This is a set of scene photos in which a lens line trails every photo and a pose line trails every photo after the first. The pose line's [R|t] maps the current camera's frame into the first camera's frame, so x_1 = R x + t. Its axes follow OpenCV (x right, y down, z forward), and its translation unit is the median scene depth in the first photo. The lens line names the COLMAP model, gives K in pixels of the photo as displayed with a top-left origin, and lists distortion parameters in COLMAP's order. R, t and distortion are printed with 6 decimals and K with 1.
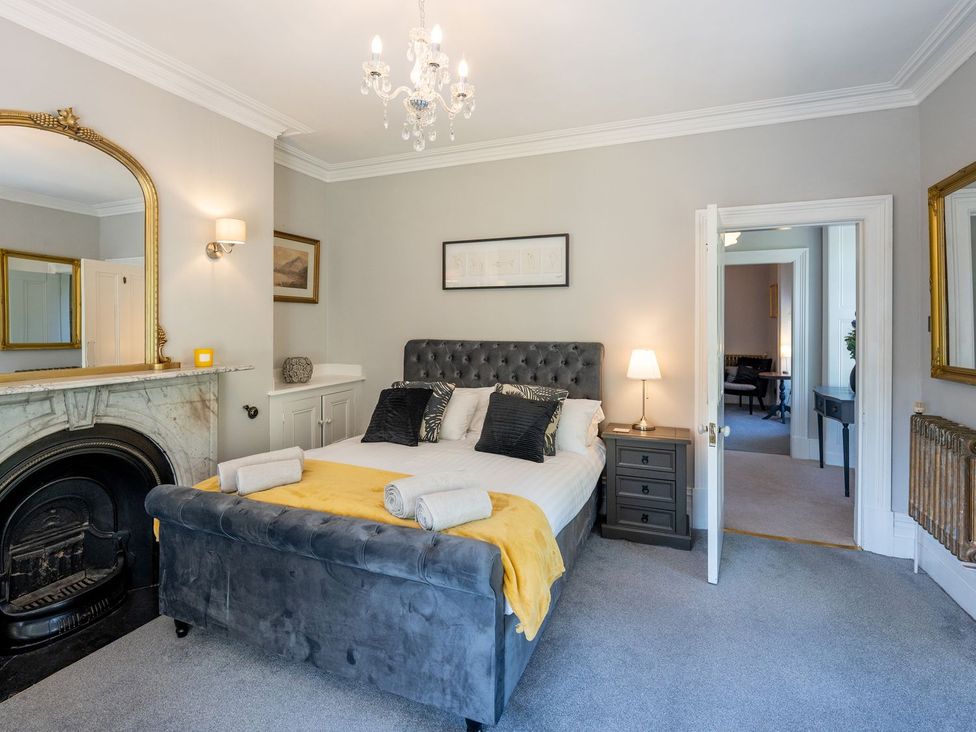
lens RADIAL K [[487.9, 0, 485.8], [0, 487.9, 324.6], [0, 0, 1]] dist [-0.011478, -0.000593]
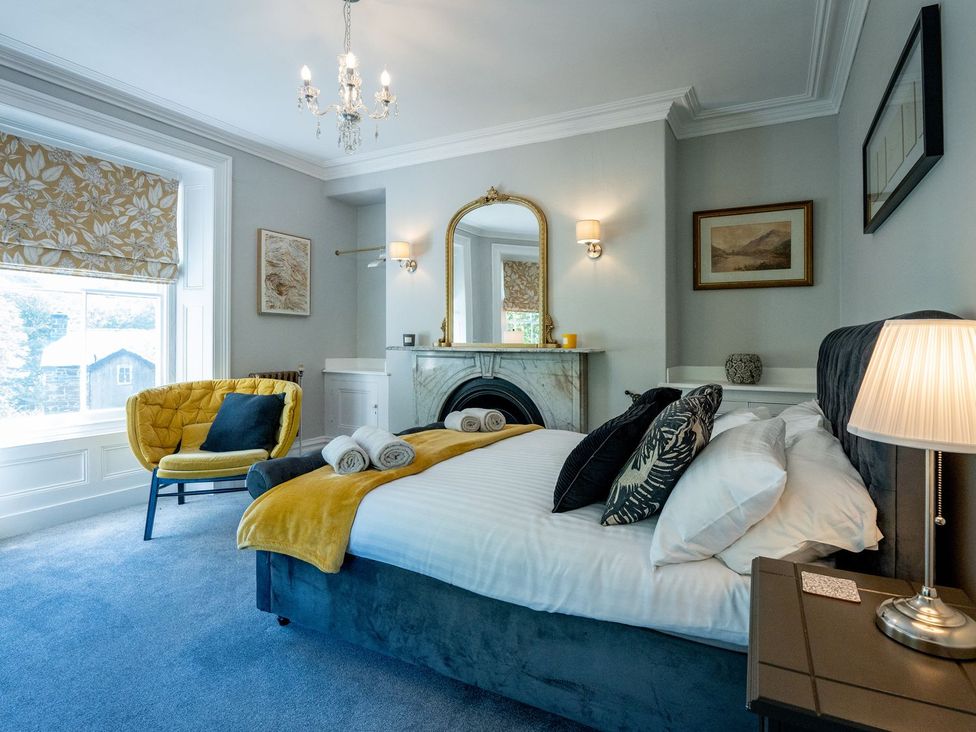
lens RADIAL K [[507.4, 0, 518.7], [0, 507.4, 340.8], [0, 0, 1]] dist [-0.004626, -0.000814]
pose [[-0.063108, -0.005948, -0.997989, 0.632071], [-0.006513, 0.999963, -0.005548, 0.066779], [0.997985, 0.006150, -0.063144, 0.851007]]
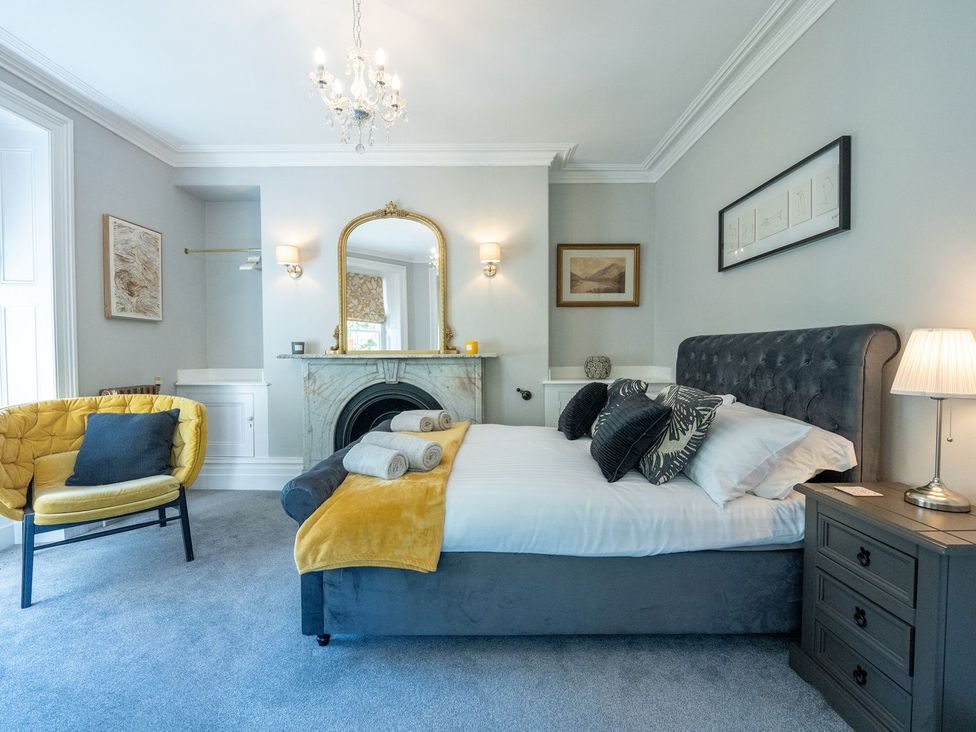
lens RADIAL K [[451.2, 0, 490.4], [0, 451.2, 365.7], [0, 0, 1]] dist [-0.008872, -0.001473]
pose [[0.385529, 0.024752, -0.922363, 0.576293], [0.004990, 0.999570, 0.028910, 0.073642], [0.922682, -0.015748, 0.385240, 0.488567]]
